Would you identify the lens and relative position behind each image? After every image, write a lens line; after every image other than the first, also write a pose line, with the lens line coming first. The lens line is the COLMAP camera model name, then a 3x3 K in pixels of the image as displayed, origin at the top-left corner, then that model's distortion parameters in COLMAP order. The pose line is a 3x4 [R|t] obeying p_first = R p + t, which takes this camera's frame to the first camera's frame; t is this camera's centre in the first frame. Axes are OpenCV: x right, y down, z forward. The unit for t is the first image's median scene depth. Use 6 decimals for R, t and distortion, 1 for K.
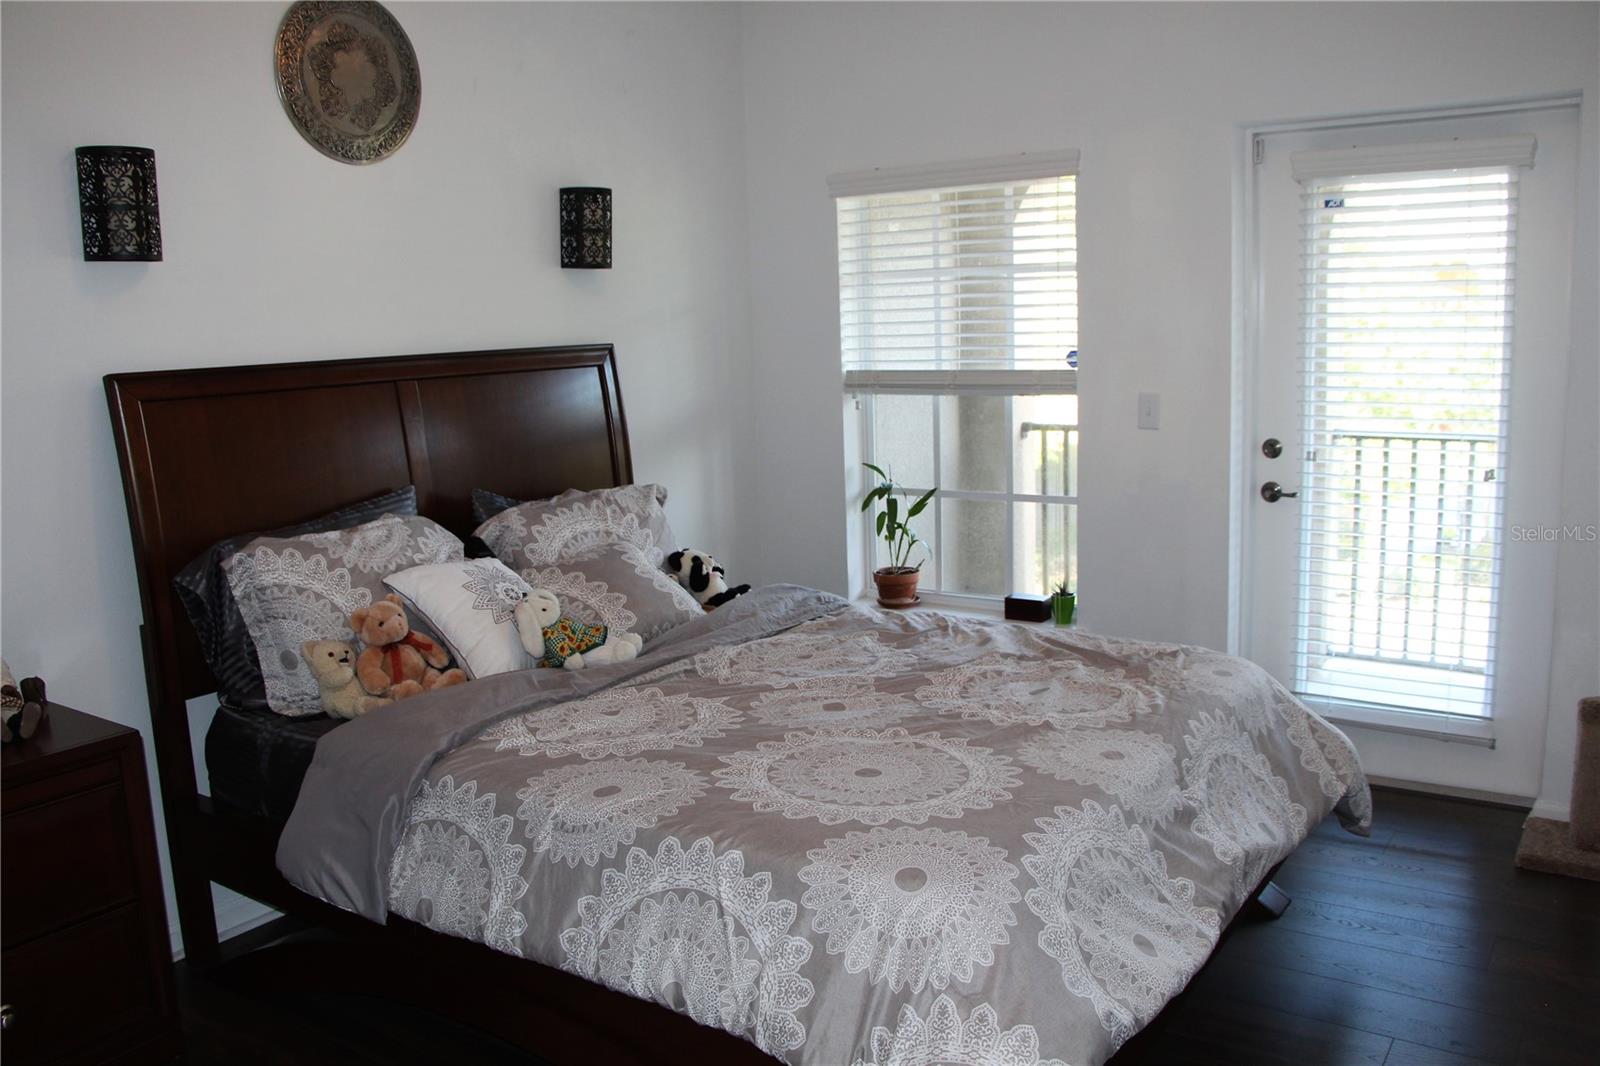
lens RADIAL K [[1328.2, 0, 797.4], [0, 1328.2, 508.7], [0, 0, 1]] dist [-0.078341, 0.004928]
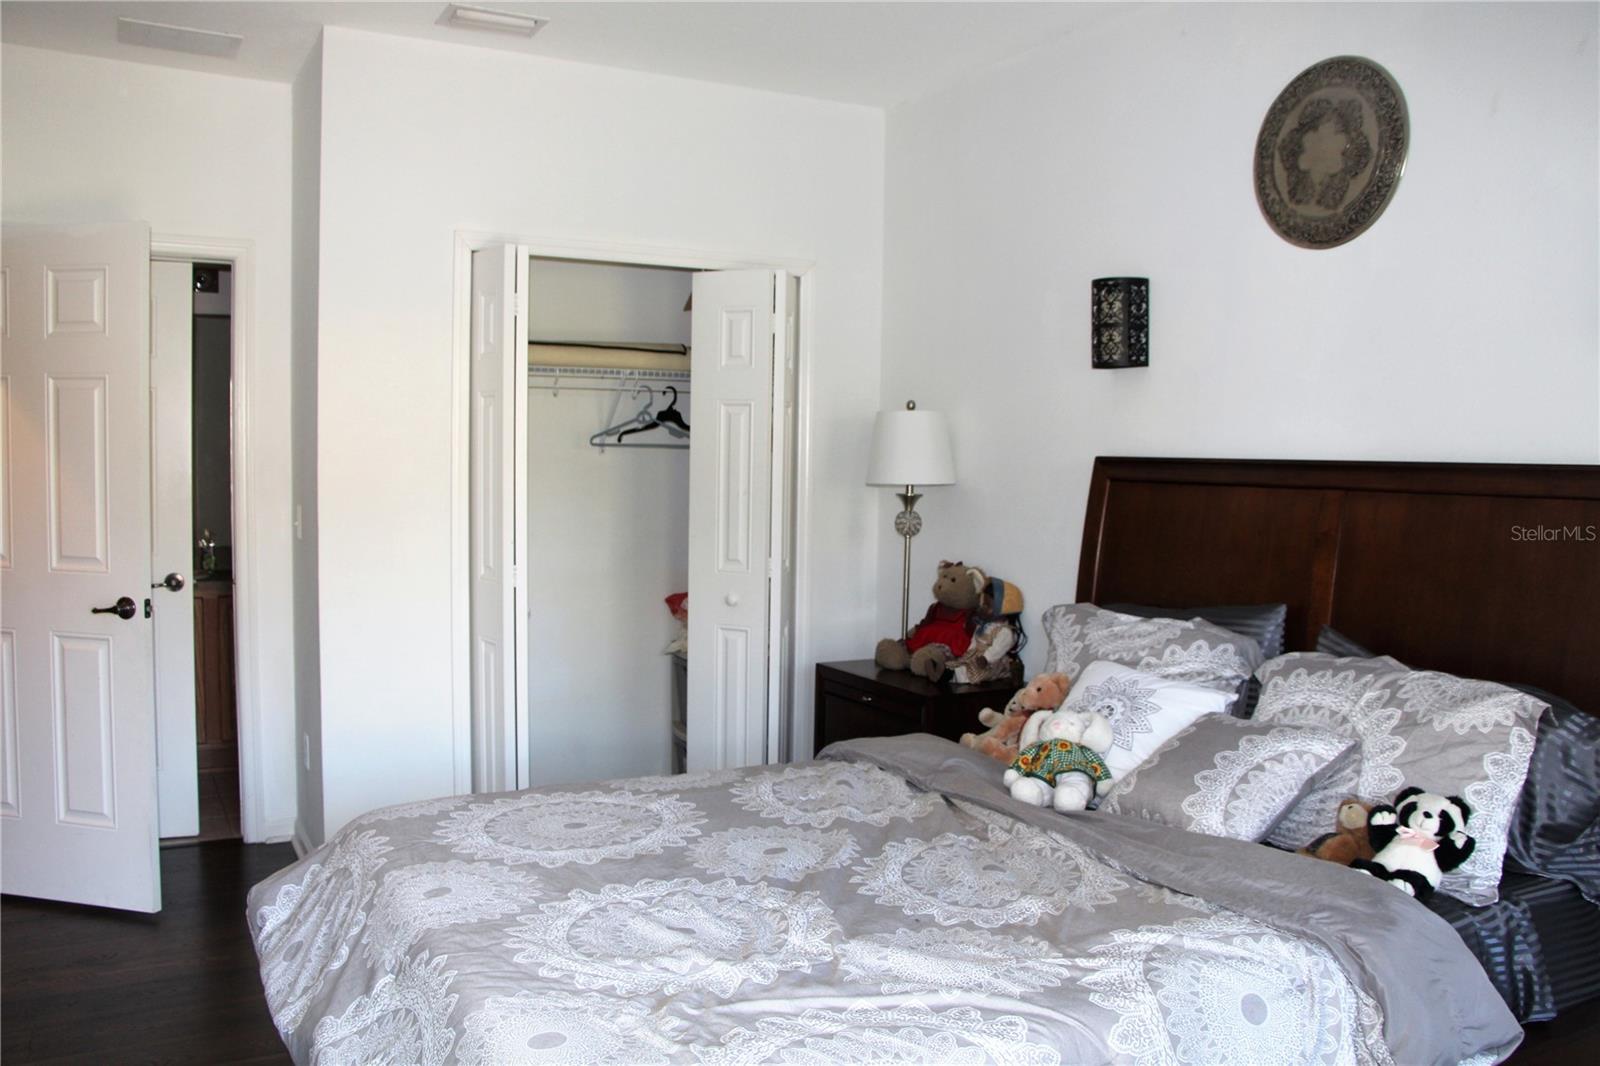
lens RADIAL K [[1328.2, 0, 797.4], [0, 1328.2, 508.7], [0, 0, 1]] dist [-0.078341, 0.004928]
pose [[-0.446448, 0.083251, -0.890929, 0.730221], [-0.115310, 0.982008, 0.149544, -0.199888], [0.887349, 0.169497, -0.428815, 1.224996]]
